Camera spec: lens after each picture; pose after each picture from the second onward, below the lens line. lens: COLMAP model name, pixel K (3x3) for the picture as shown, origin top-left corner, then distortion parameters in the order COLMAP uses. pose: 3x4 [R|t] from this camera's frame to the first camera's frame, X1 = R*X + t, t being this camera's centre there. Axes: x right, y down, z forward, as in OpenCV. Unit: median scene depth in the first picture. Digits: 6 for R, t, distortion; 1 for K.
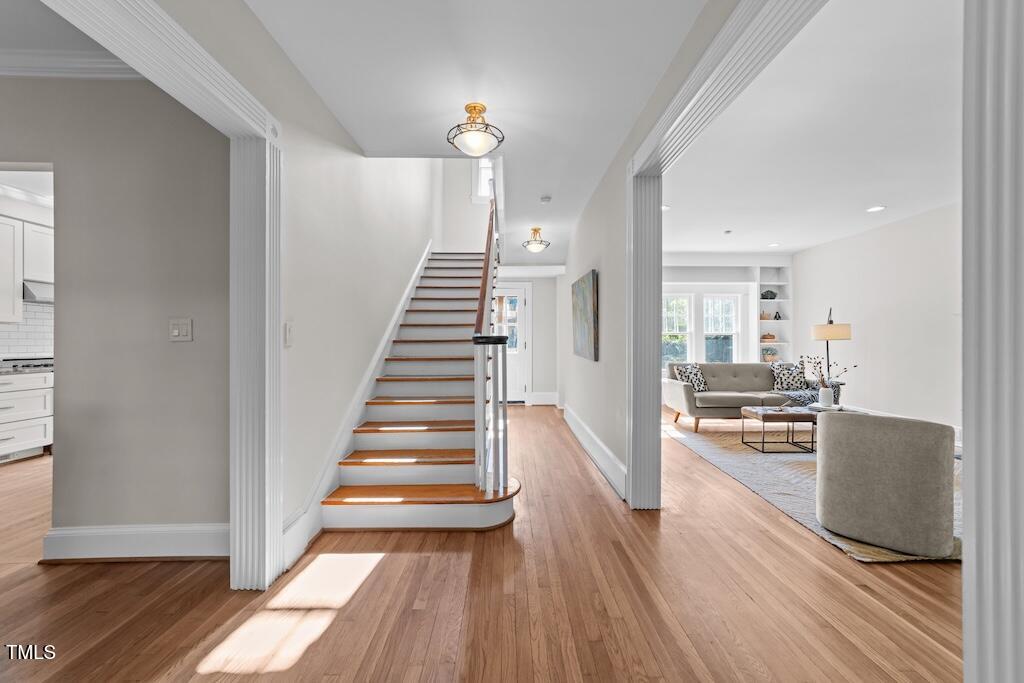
lens RADIAL K [[394.5, 0, 514.2], [0, 394.5, 342.4], [0, 0, 1]] dist [-0.007992, 0.000679]
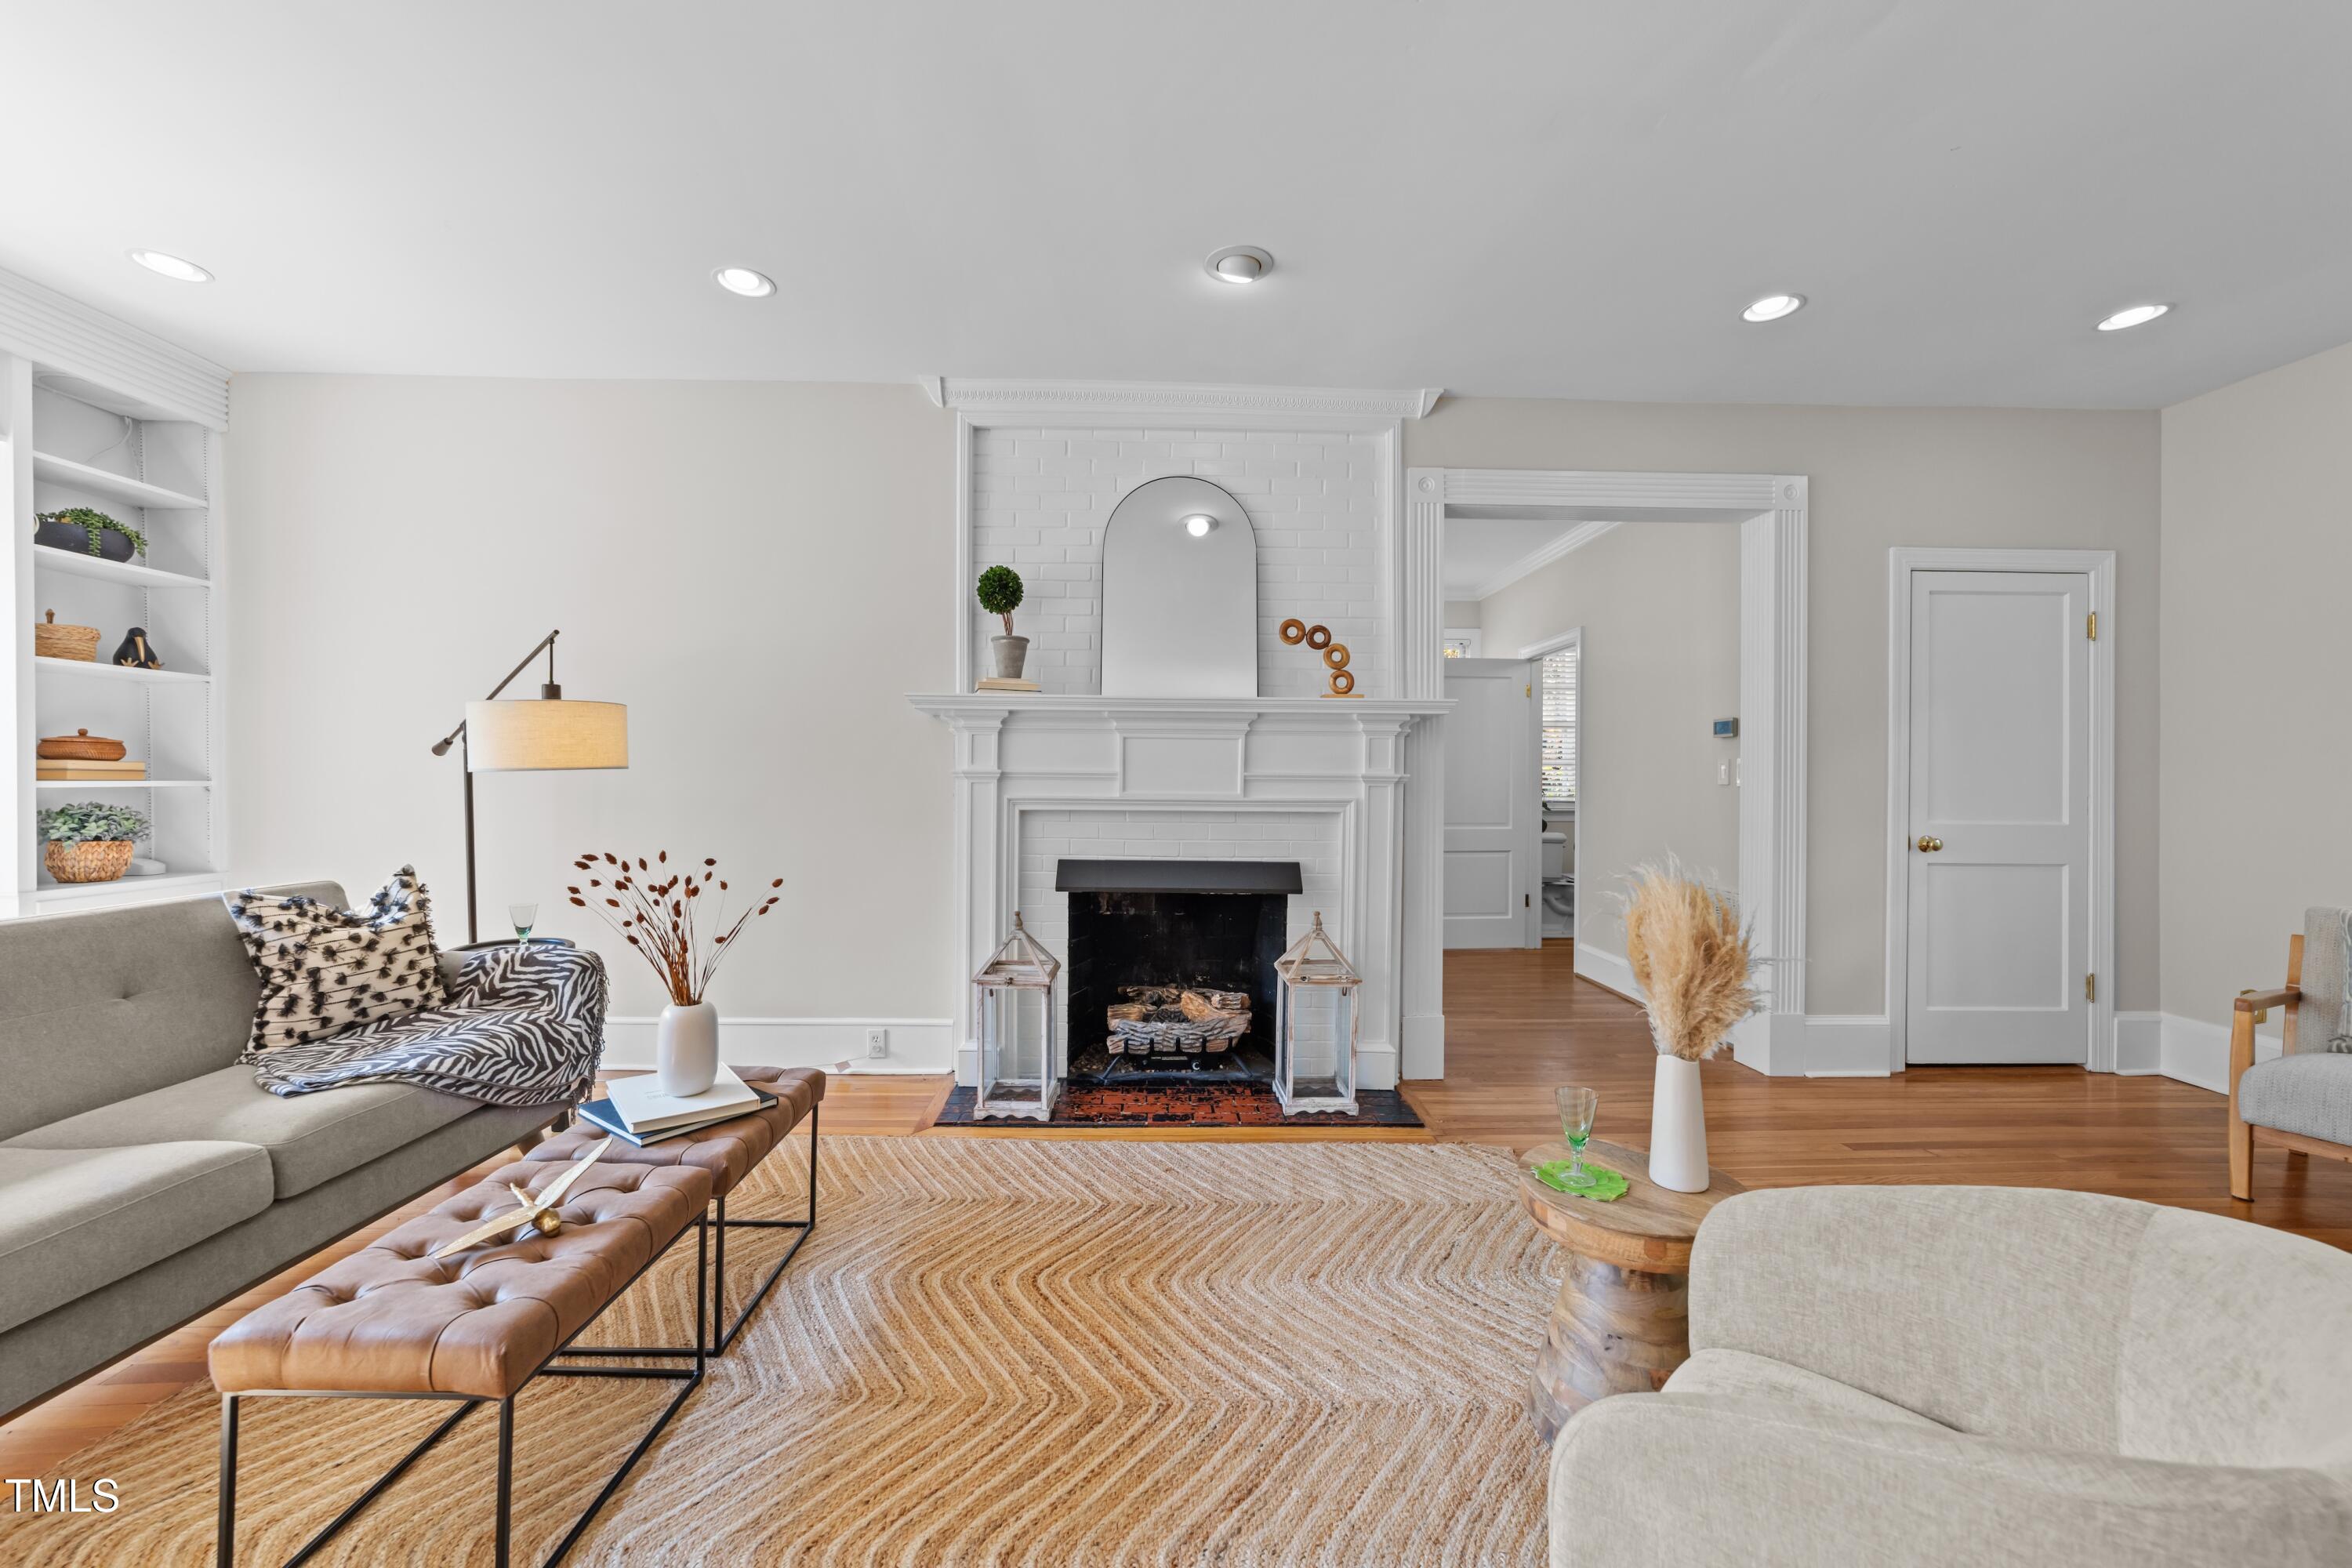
lens RADIAL K [[906.0, 0, 1177.6], [0, 906.0, 784.1], [0, 0, 1]] dist [-0.007992, 0.000679]
pose [[-0.006742, -0.007302, 0.999951, 0.257534], [-0.002382, 0.999971, 0.007286, -0.001627], [-0.999974, -0.002333, -0.006760, 0.598227]]
